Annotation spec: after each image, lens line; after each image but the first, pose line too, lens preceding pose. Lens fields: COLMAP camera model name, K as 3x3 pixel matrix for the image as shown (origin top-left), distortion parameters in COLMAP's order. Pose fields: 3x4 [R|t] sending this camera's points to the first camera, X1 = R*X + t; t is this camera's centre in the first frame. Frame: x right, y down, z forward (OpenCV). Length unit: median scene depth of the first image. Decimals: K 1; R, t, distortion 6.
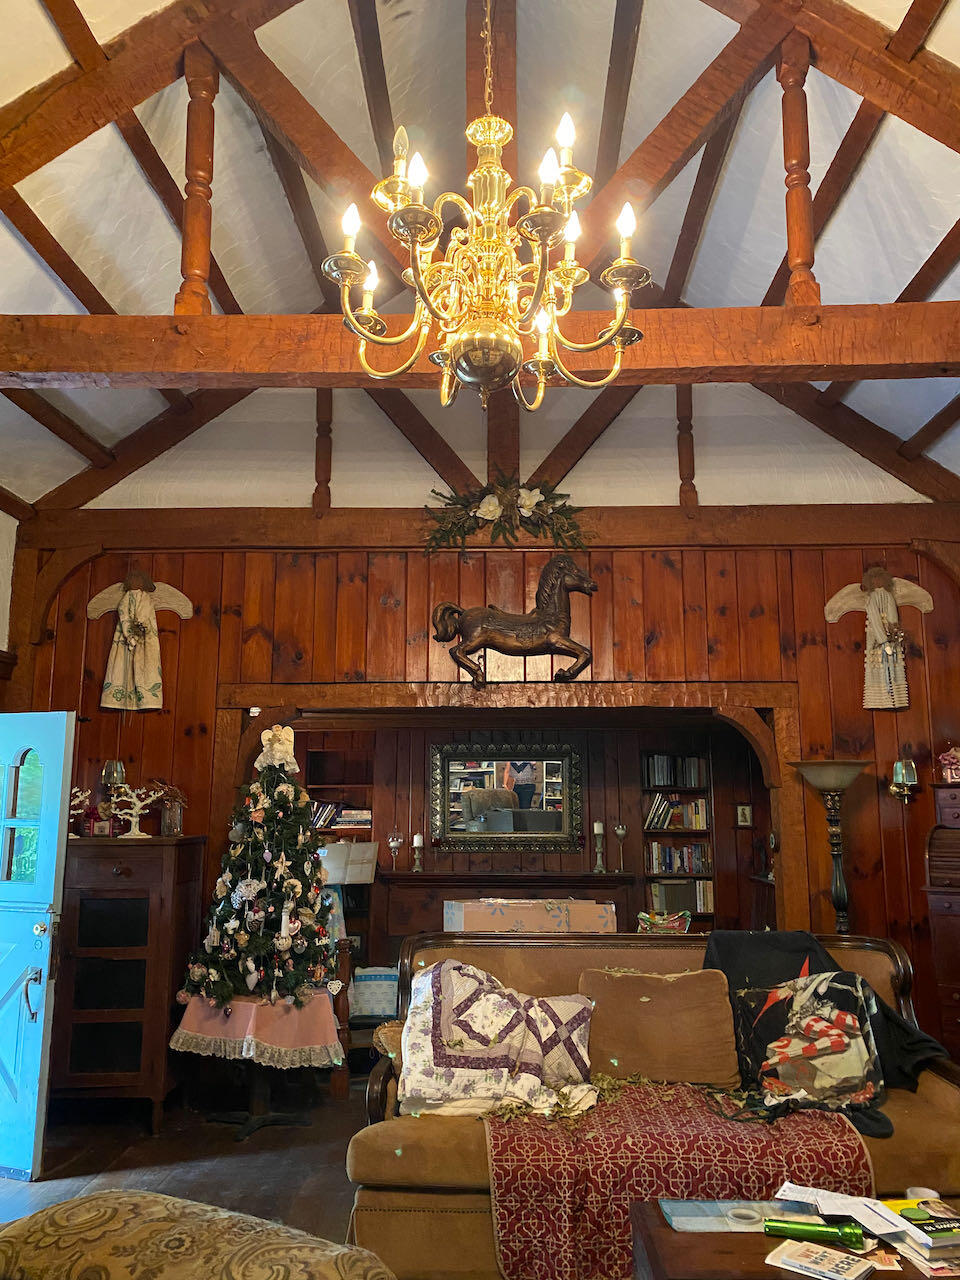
lens RADIAL K [[994.7, 0, 488.8], [0, 994.7, 639.9], [0, 0, 1]] dist [0.006229, -0.006900]
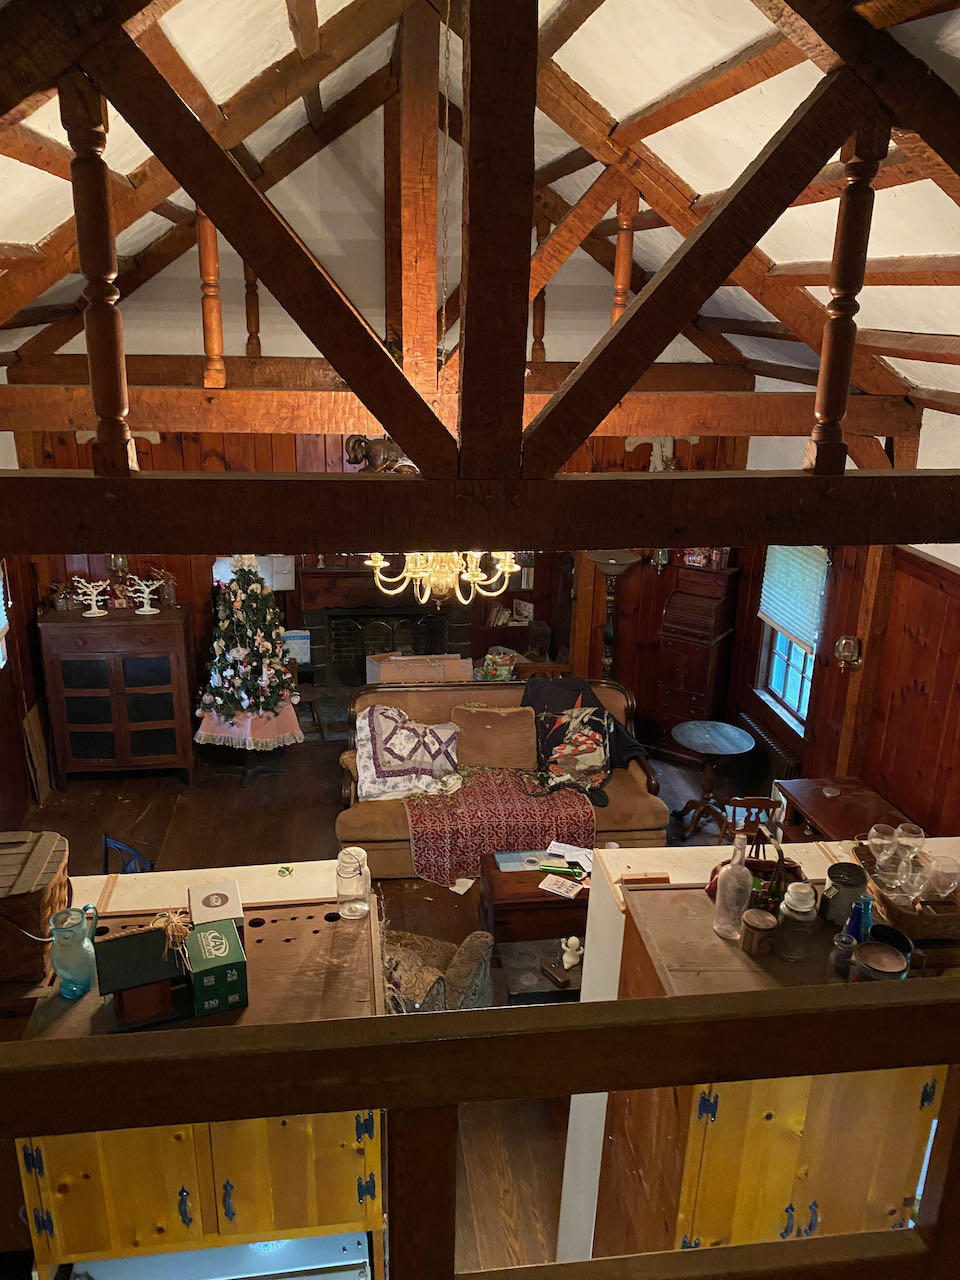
lens RADIAL K [[985.3, 0, 480.0], [0, 985.3, 640.0], [0, 0, 1]] dist [0.139672, -0.351137]
pose [[0.987754, -0.026485, 0.153758, -0.119202], [-0.050704, 0.877504, 0.476881, -0.582587], [-0.147554, -0.478837, 0.865415, -0.426872]]
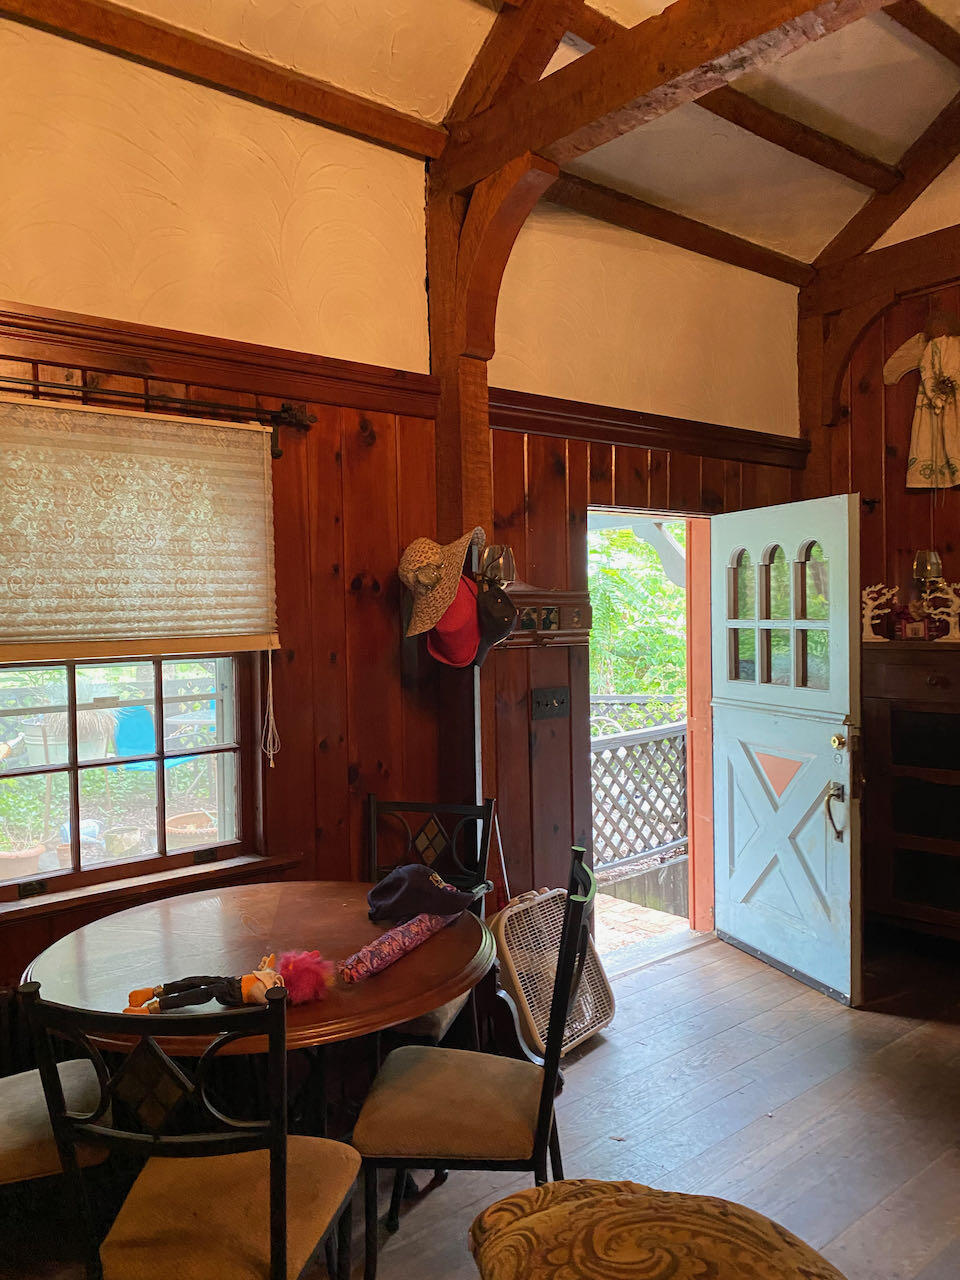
lens RADIAL K [[973.7, 0, 477.4], [0, 973.7, 635.7], [0, 0, 1]] dist [0.016502, -0.025863]
pose [[0.655742, 0.004229, -0.754973, -0.006746], [0.139568, 0.982070, 0.126725, 0.044123], [0.741973, -0.188469, 0.643394, 0.227495]]
